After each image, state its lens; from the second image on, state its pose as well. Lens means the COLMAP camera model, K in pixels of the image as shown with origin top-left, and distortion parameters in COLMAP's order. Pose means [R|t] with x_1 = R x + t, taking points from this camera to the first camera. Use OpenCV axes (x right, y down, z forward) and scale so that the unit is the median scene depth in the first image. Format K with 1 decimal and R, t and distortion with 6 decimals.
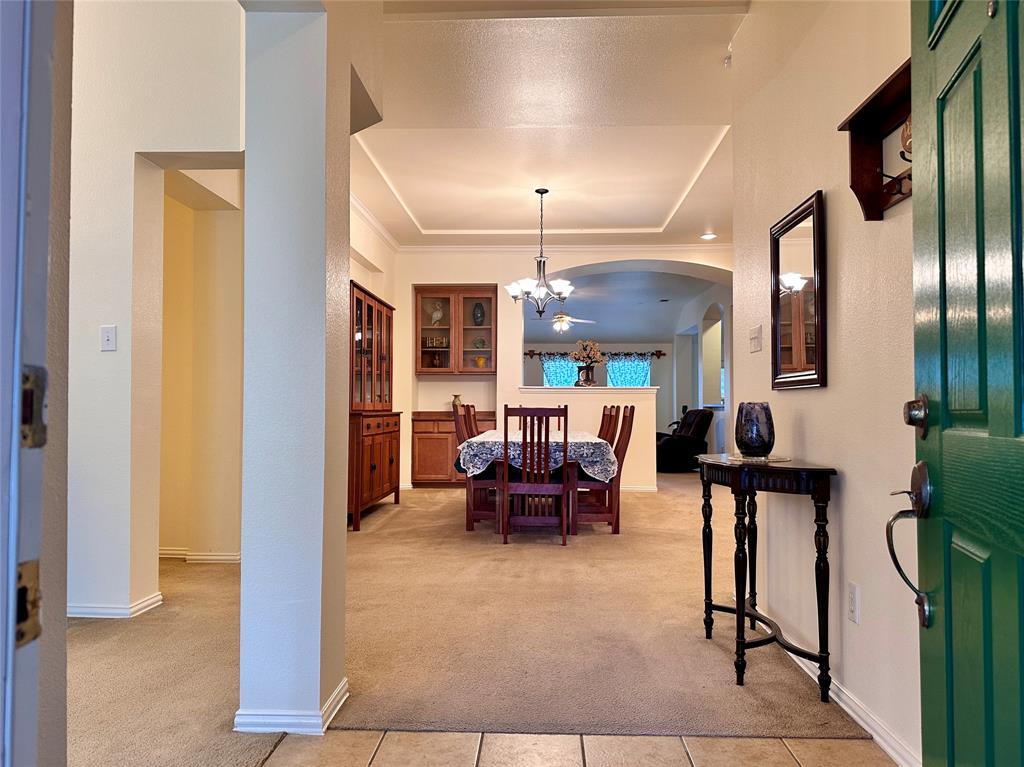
lens RADIAL K [[711.7, 0, 508.5], [0, 711.7, 383.5], [0, 0, 1]] dist [0.098347, -0.154691]
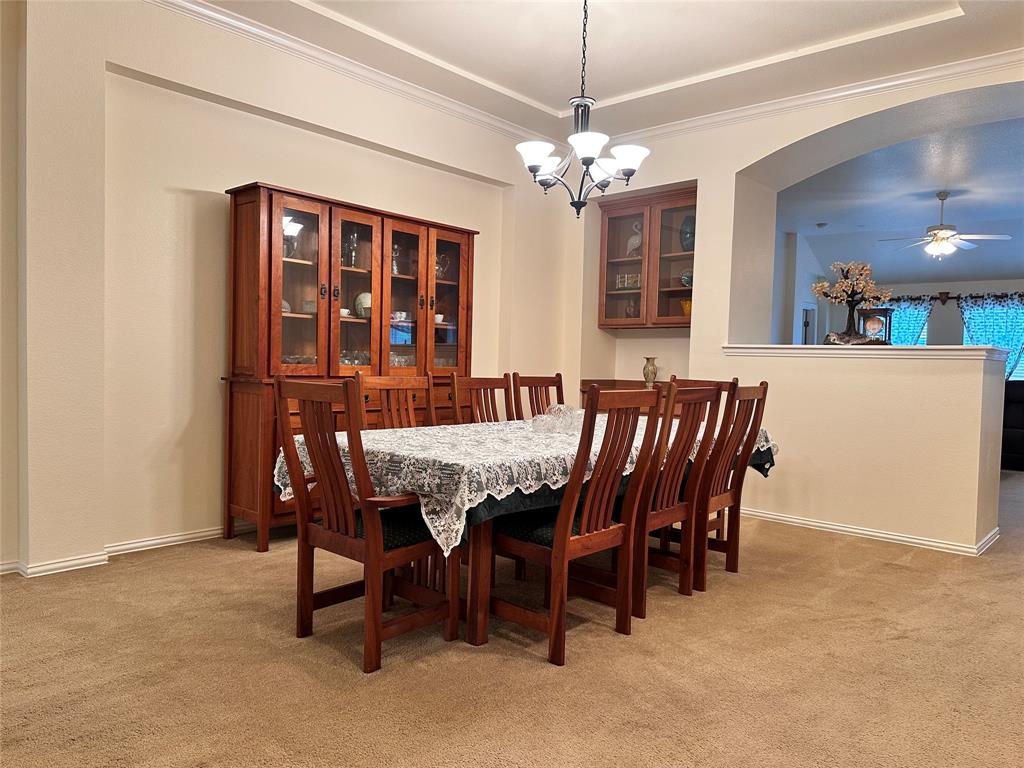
lens RADIAL K [[711.7, 0, 508.5], [0, 711.7, 384.0], [0, 0, 1]] dist [0.098347, -0.154691]
pose [[0.776606, 0.036467, -0.628930, 0.315740], [-0.002130, 0.998470, 0.055262, 0.005137], [0.629983, -0.041577, 0.775495, 0.486323]]
